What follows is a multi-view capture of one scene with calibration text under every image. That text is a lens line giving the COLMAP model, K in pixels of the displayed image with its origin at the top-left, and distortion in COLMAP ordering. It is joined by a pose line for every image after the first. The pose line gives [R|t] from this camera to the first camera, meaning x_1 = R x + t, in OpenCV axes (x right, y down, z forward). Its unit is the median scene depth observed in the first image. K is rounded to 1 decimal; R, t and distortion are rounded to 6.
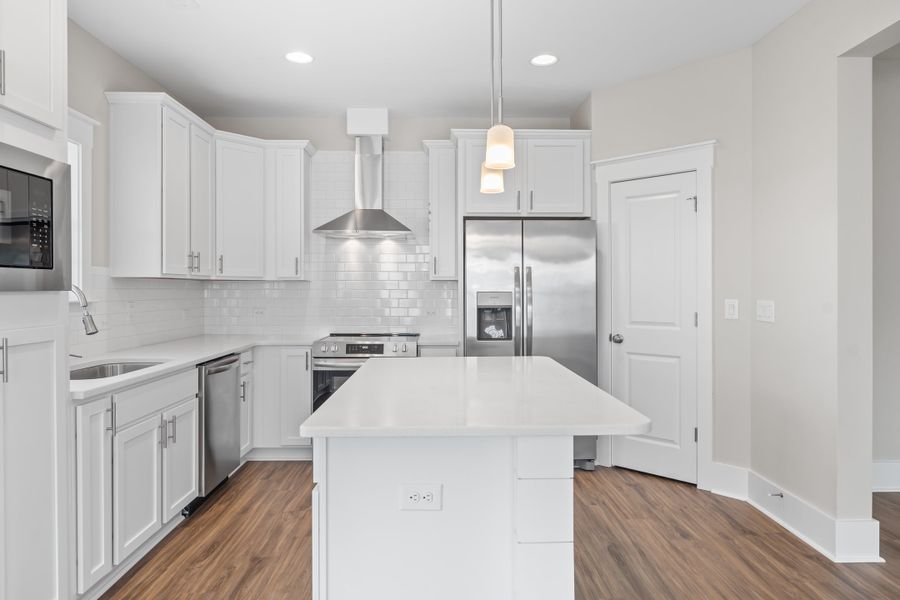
lens RADIAL K [[558.6, 0, 446.5], [0, 558.6, 294.1], [0, 0, 1]] dist [-0.002412, -0.000338]
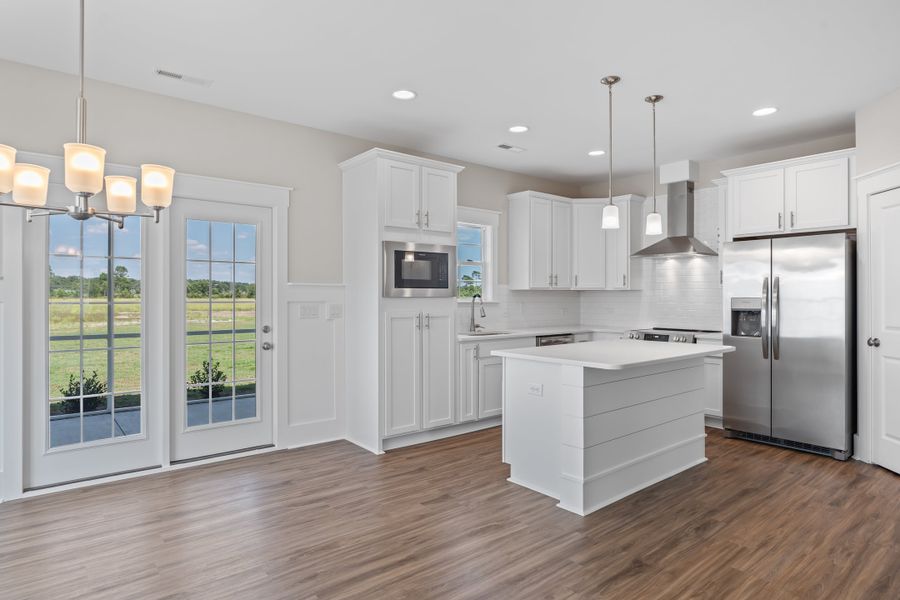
lens RADIAL K [[513.3, 0, 450.0], [0, 513.3, 300.0], [0, 0, 1]] dist [0.001352, 0.000215]
pose [[0.622476, 0.003898, -0.782629, 0.572724], [-0.004865, 0.999988, 0.001111, 0.003047], [0.782624, 0.003116, 0.622487, -0.232553]]
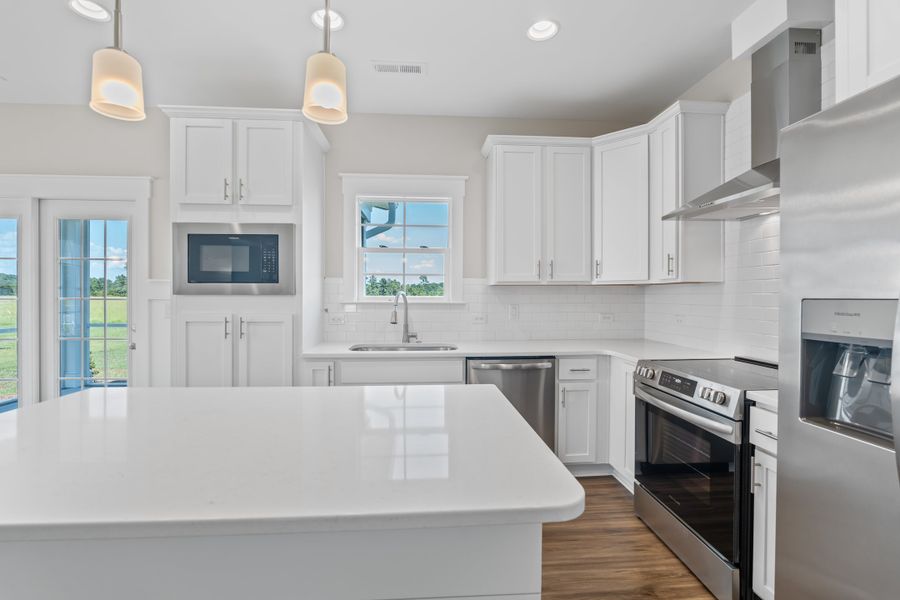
lens RADIAL K [[403.2, 0, 448.3], [0, 403.2, 294.6], [0, 0, 1]] dist [-0.000829, 0.000082]
pose [[0.056840, -0.002330, -0.998381, 0.324106], [-0.007594, 0.999967, -0.002766, -0.003513], [0.998354, 0.007739, 0.056821, 0.735475]]
